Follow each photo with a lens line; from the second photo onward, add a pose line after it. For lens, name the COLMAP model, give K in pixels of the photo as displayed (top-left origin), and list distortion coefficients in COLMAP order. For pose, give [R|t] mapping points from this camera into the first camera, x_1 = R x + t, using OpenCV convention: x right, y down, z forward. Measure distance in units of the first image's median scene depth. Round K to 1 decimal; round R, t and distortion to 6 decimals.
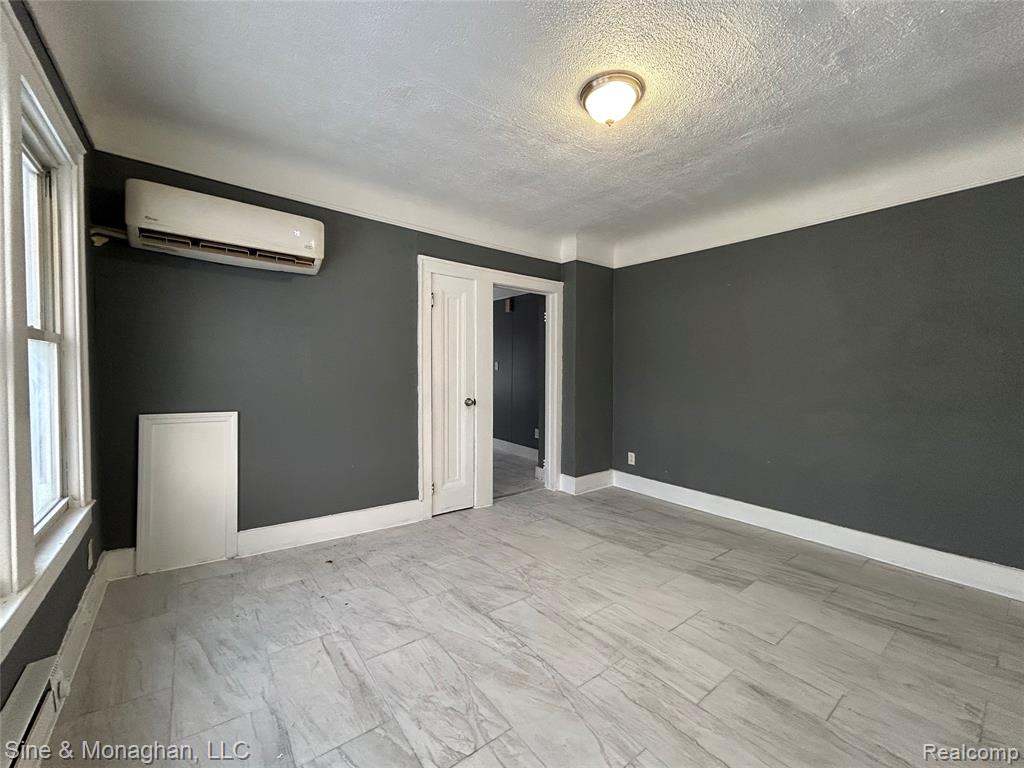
lens RADIAL K [[412.5, 0, 514.9], [0, 412.5, 377.3], [0, 0, 1]] dist [-0.000043, -0.000183]
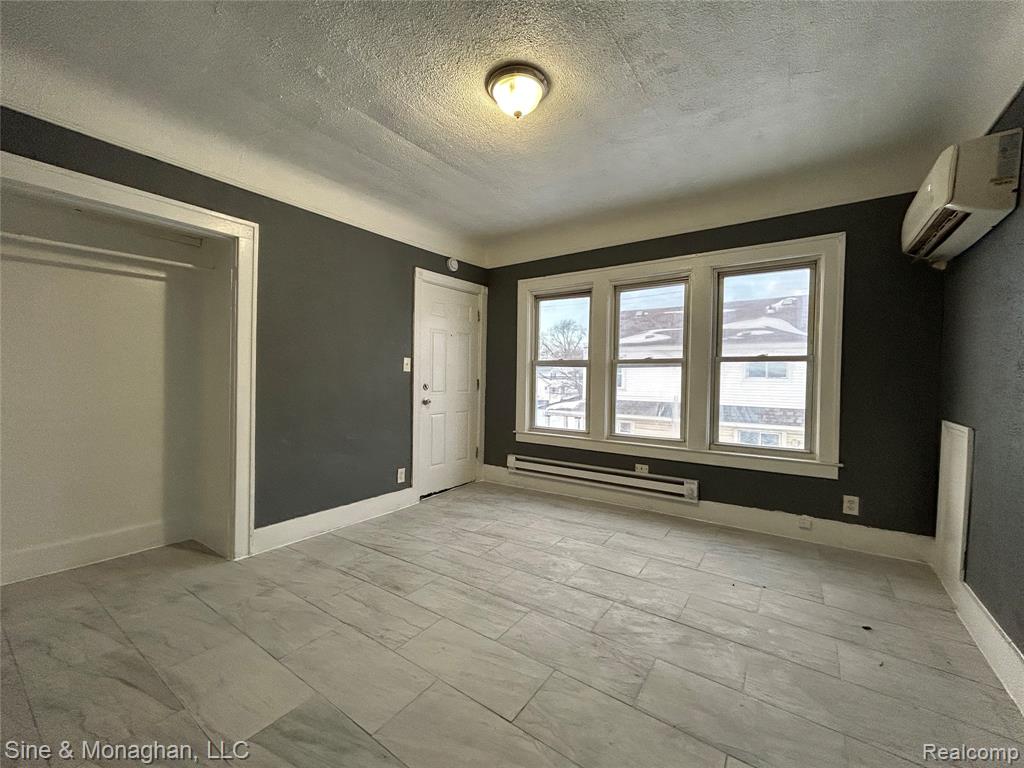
lens RADIAL K [[412.5, 0, 507.6], [0, 412.5, 386.4], [0, 0, 1]] dist [-0.000043, -0.000183]
pose [[-0.960012, -0.018282, -0.279363, 0.485886], [-0.028222, 0.999102, 0.031600, 0.004219], [0.278534, 0.038220, -0.959666, 1.875532]]
